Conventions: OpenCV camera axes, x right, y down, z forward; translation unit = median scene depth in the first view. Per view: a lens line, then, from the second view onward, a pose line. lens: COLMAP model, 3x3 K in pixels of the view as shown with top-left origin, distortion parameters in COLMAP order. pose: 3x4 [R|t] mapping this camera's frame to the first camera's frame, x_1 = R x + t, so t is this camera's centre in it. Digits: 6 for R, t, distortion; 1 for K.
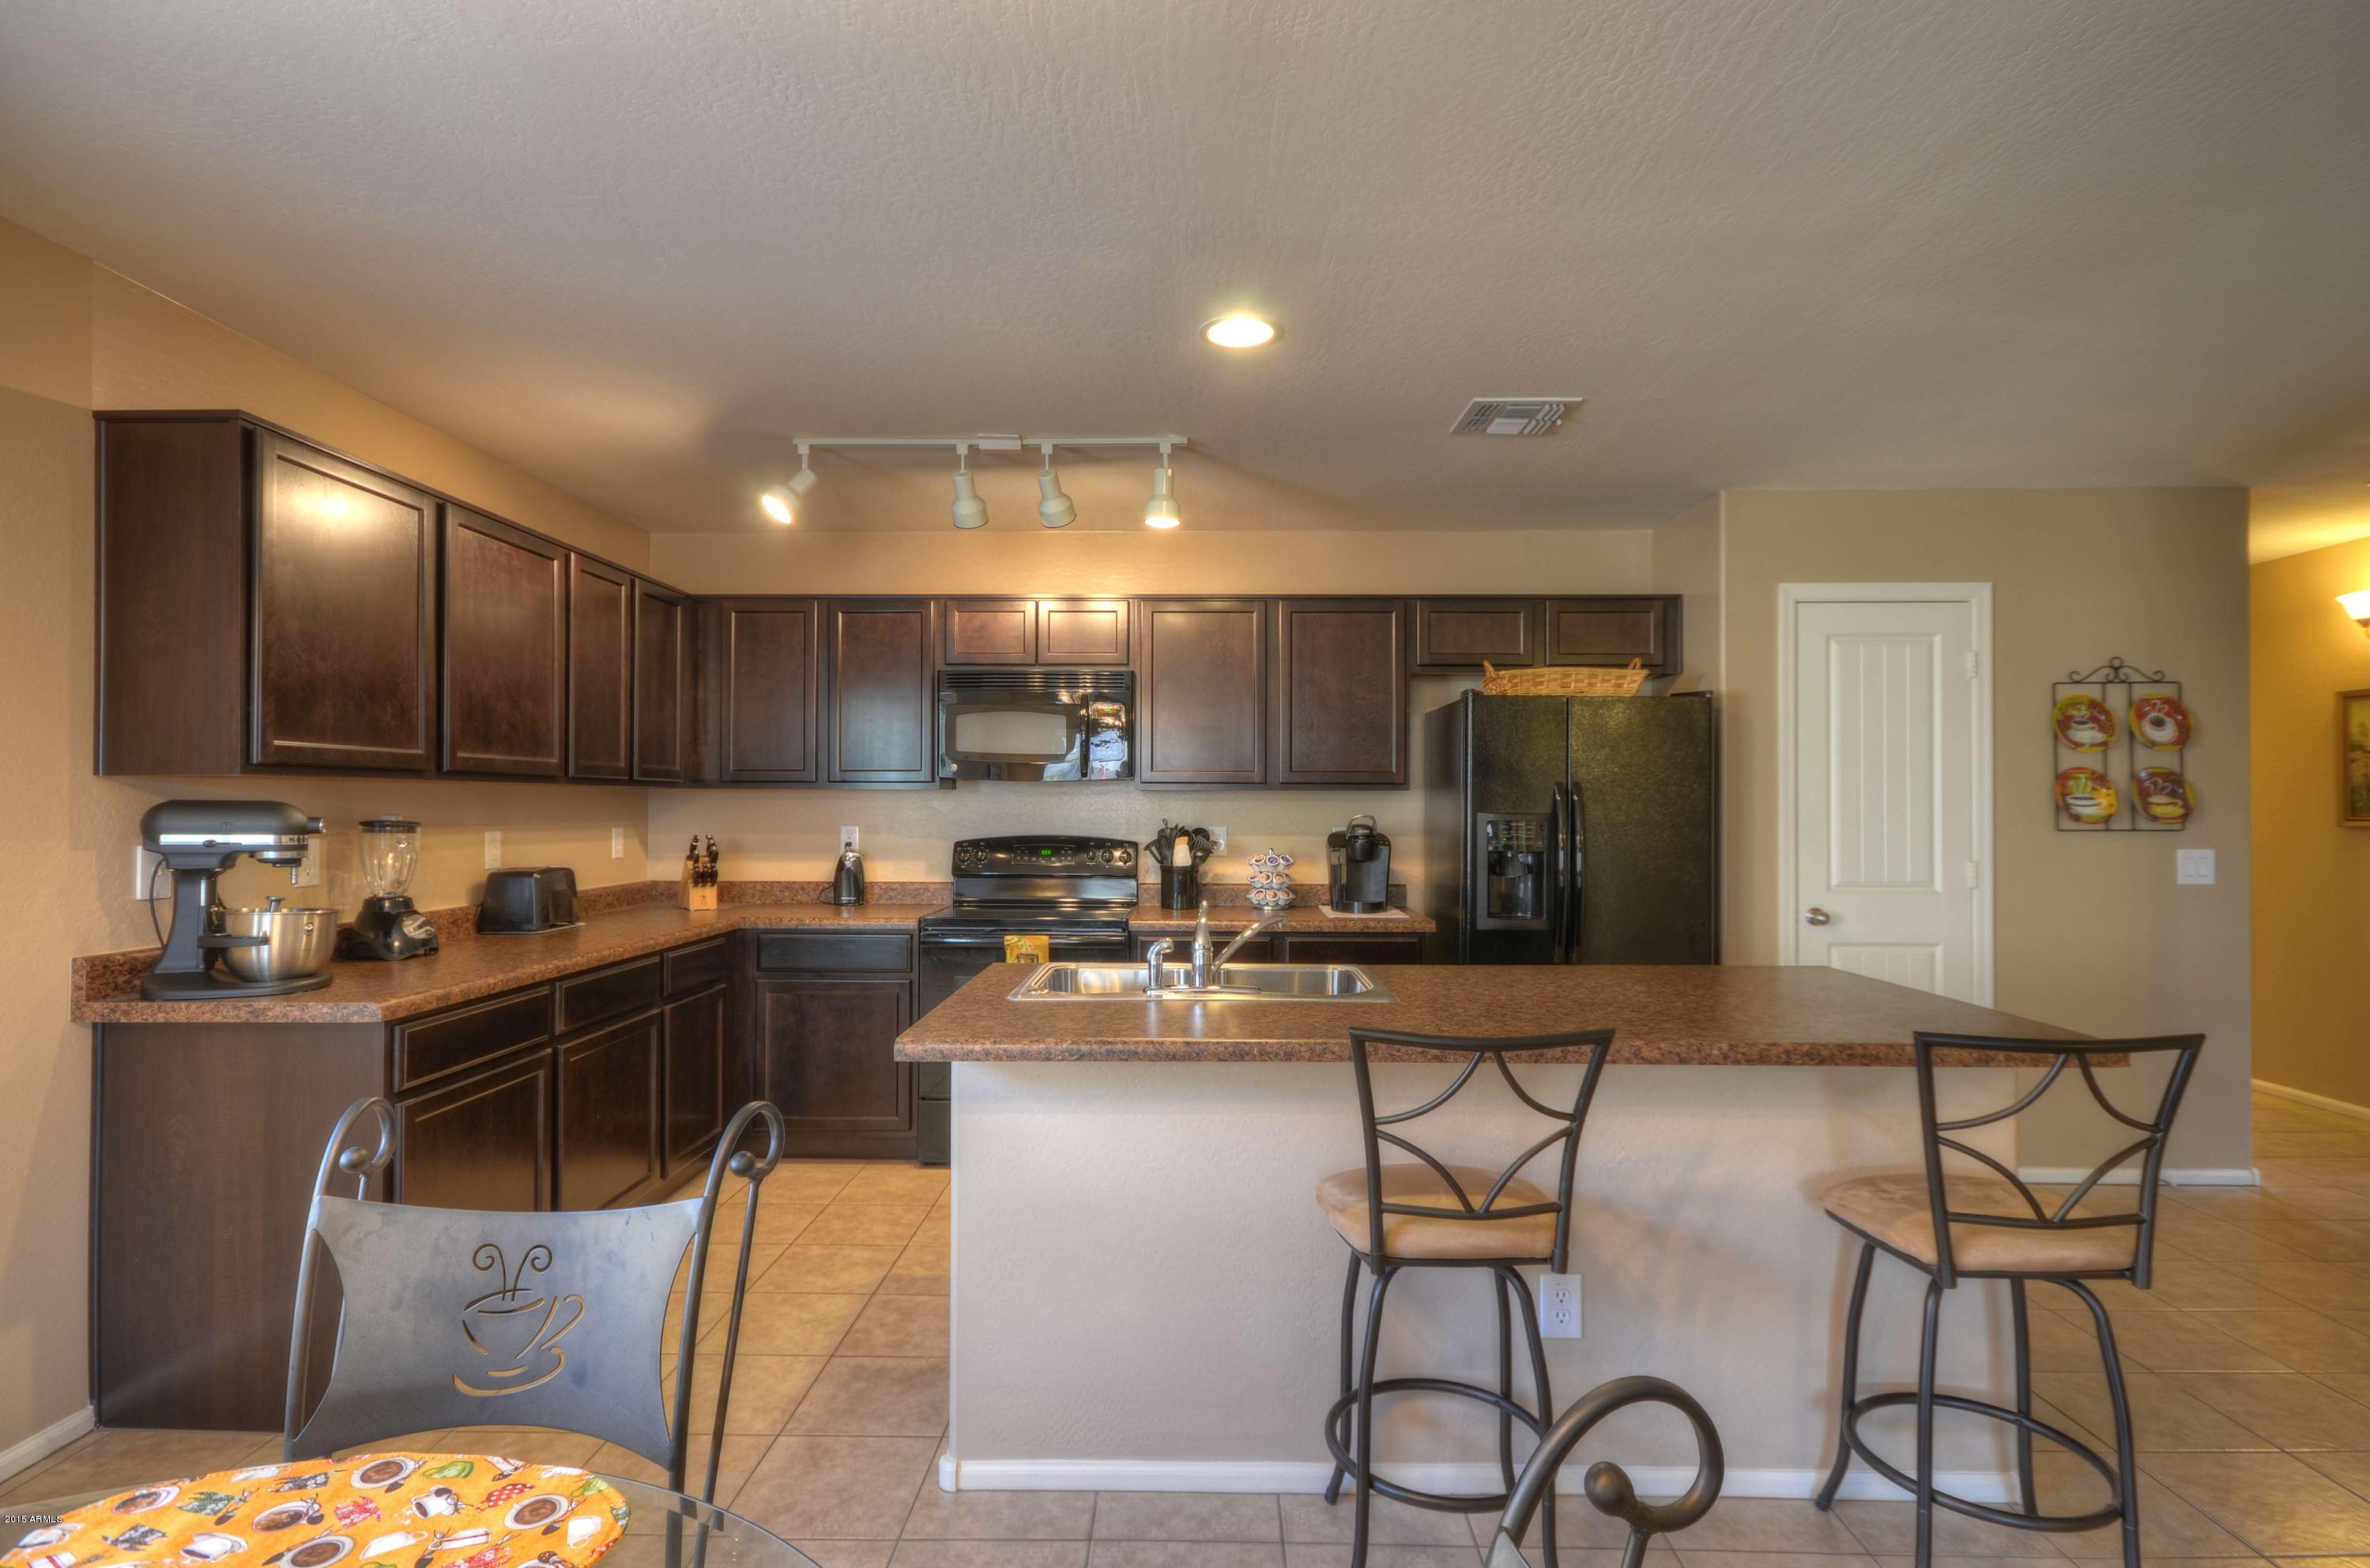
lens RADIAL K [[1171.4, 0, 1201.1], [0, 1171.4, 791.4], [0, 0, 1]] dist [0.005074, -0.005620]
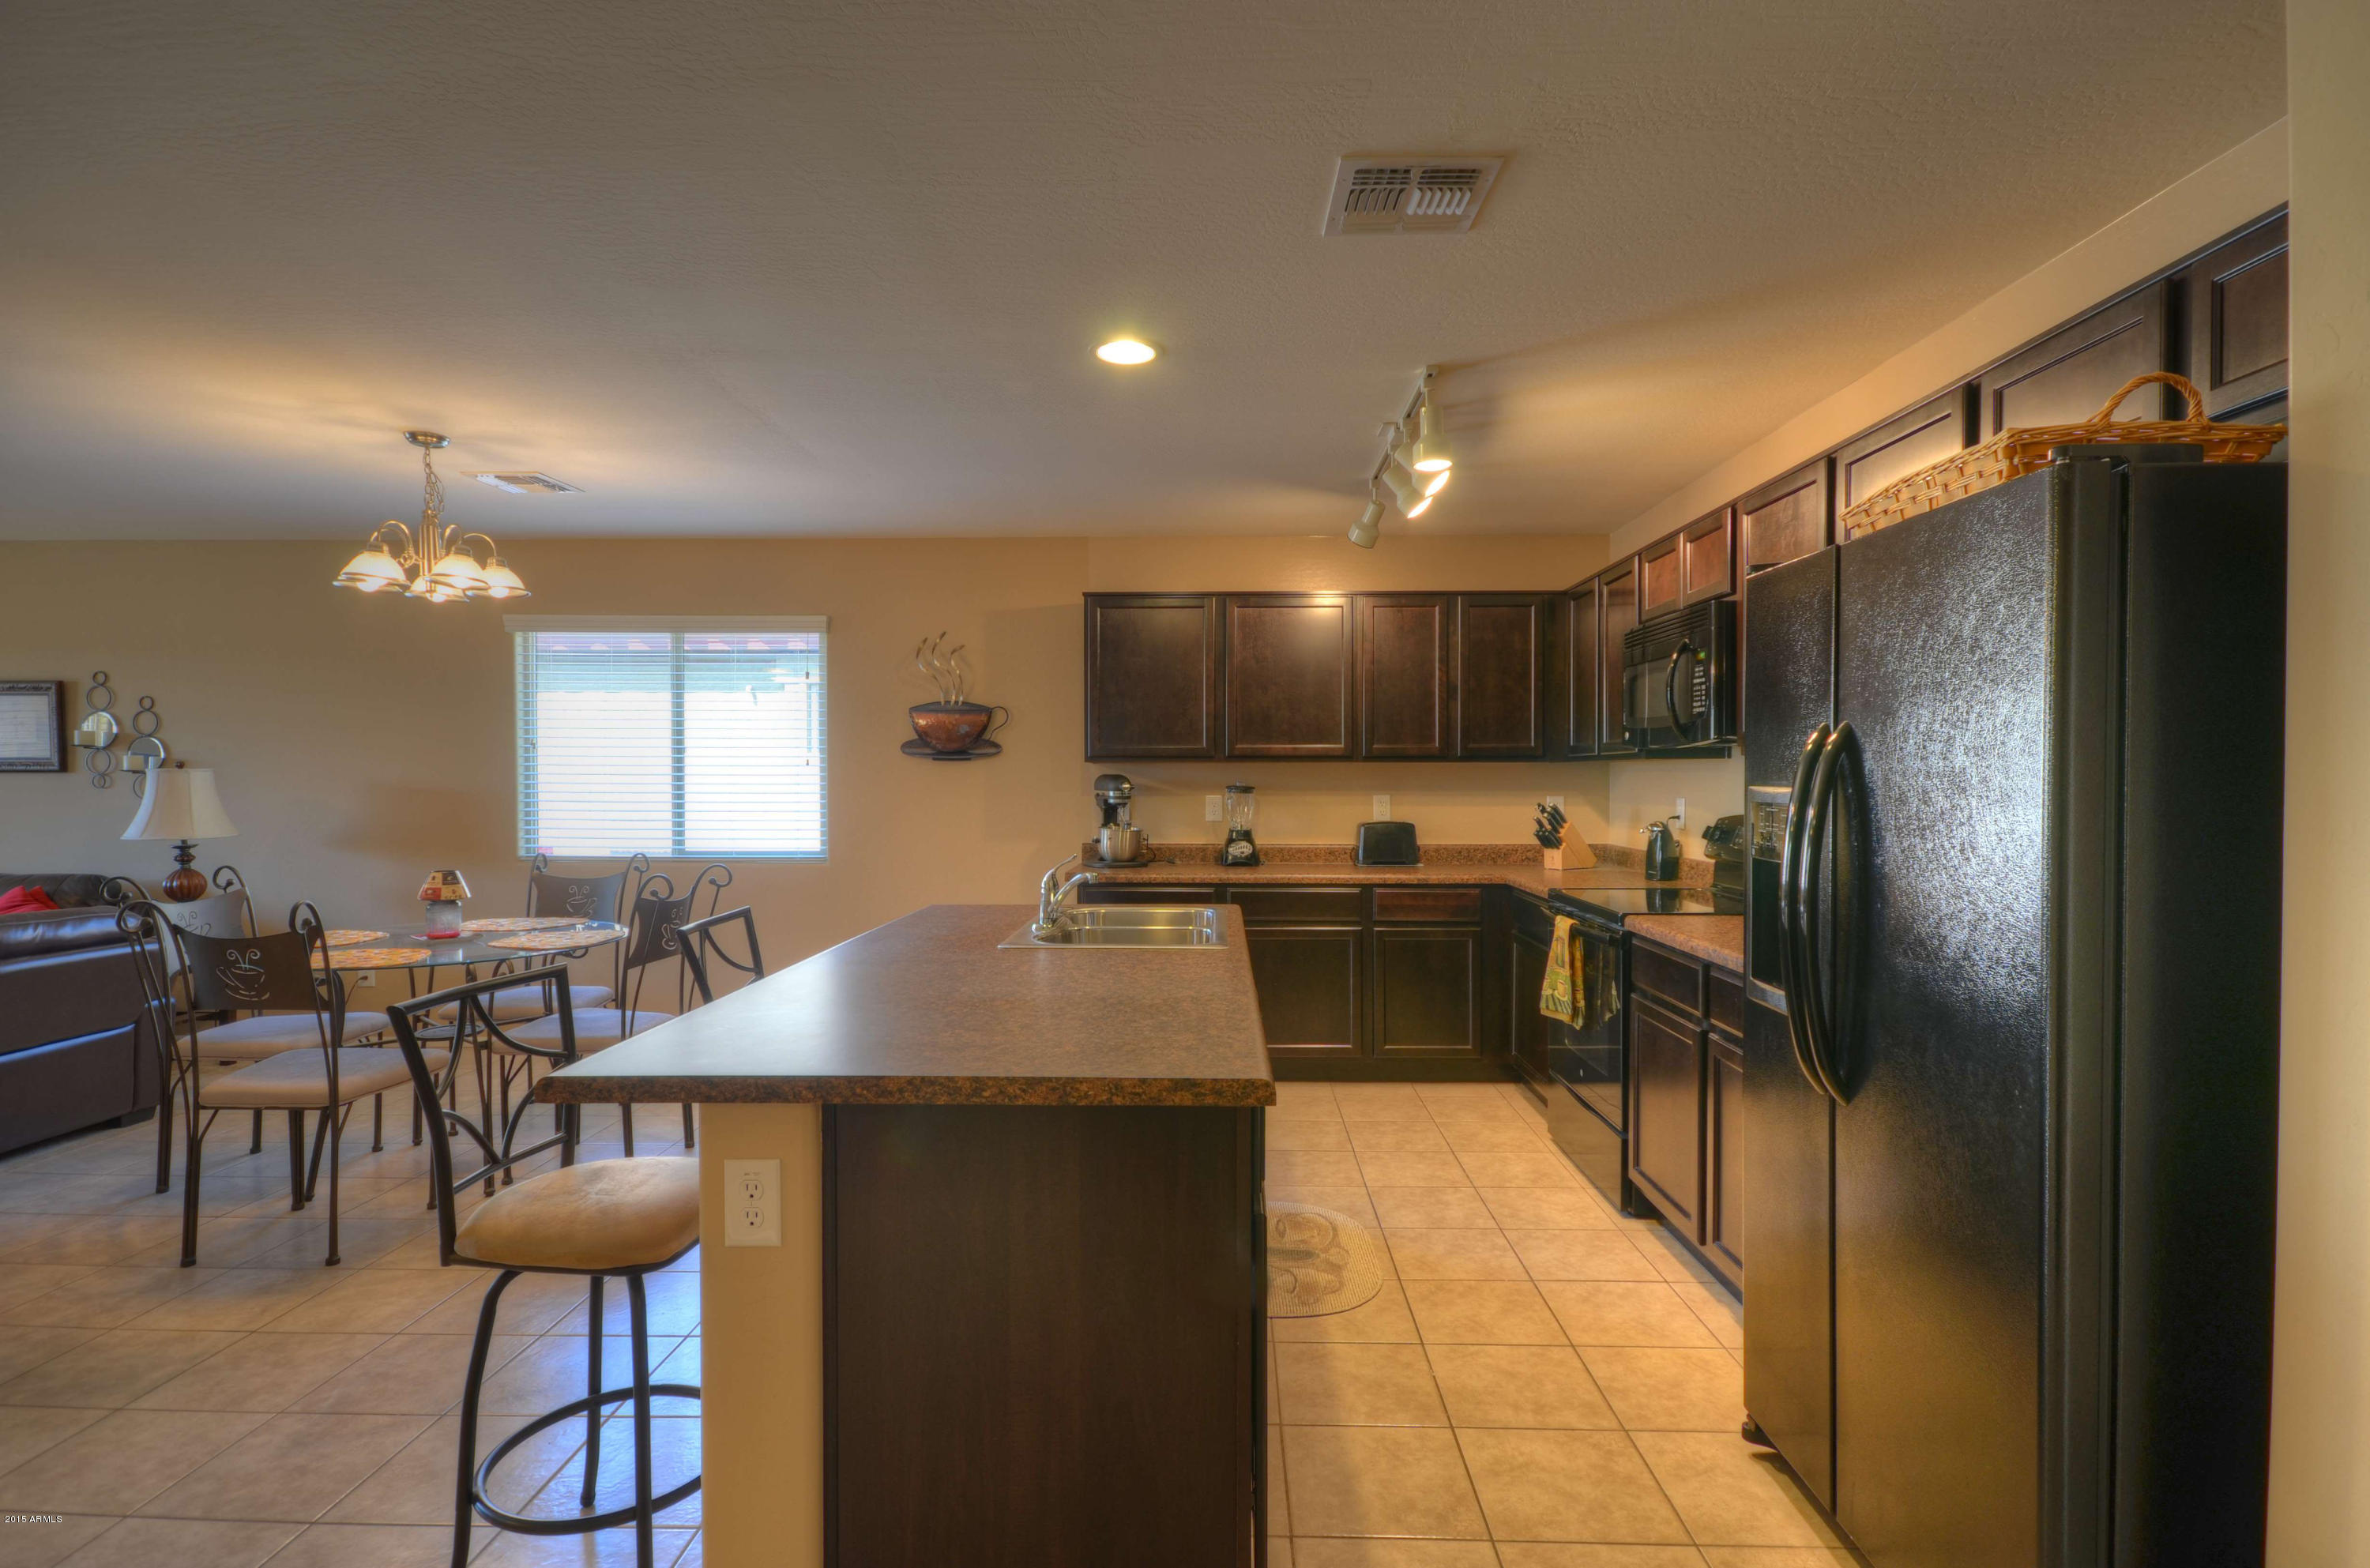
lens RADIAL K [[1171.3, 0, 1206.4], [0, 1171.3, 787.6], [0, 0, 1]] dist [0.005074, -0.005620]
pose [[-0.007193, 0.007997, -0.999942, 0.766676], [0.010486, 0.999914, 0.007922, 0.010364], [0.999919, -0.010428, -0.007277, 0.720441]]
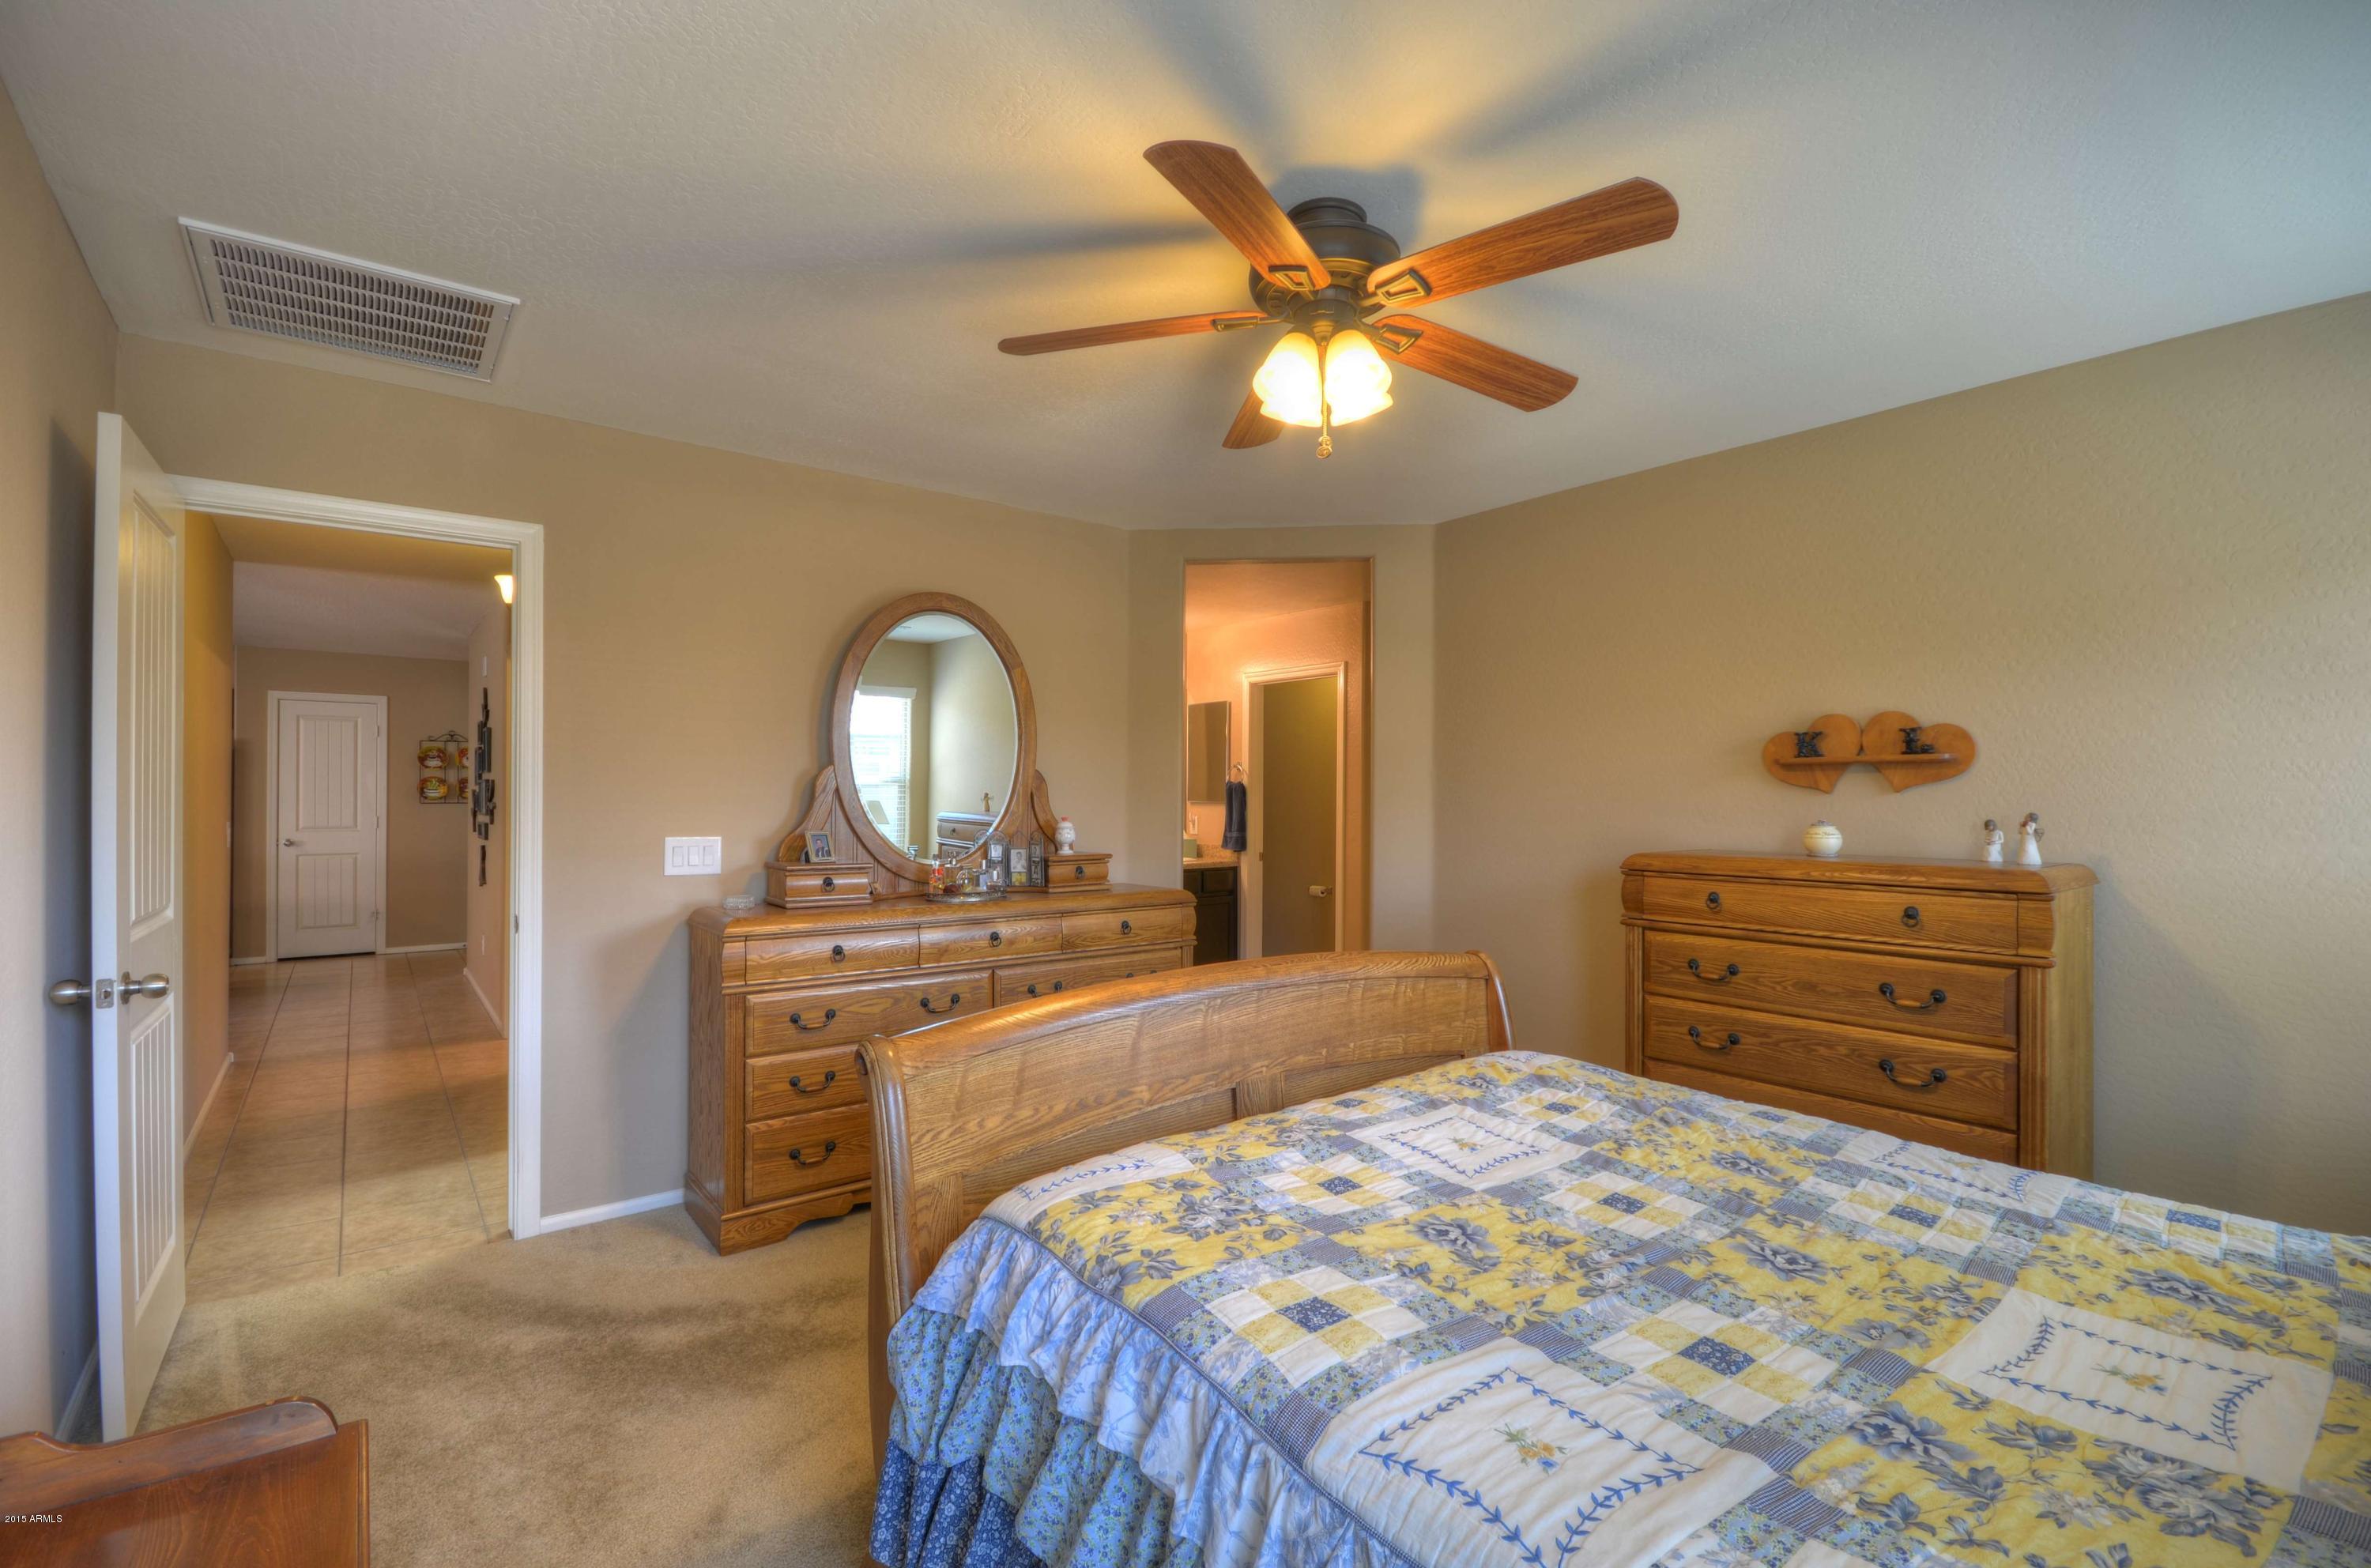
lens RADIAL K [[1038.6, 0, 1174.4], [0, 1038.6, 795.7], [0, 0, 1]] dist [0.008196, -0.010671]
pose [[0.781806, -0.001099, 0.623520, 0.607456], [-0.009357, 0.999865, 0.013495, -0.024026], [-0.623451, -0.016384, 0.781691, -1.575693]]
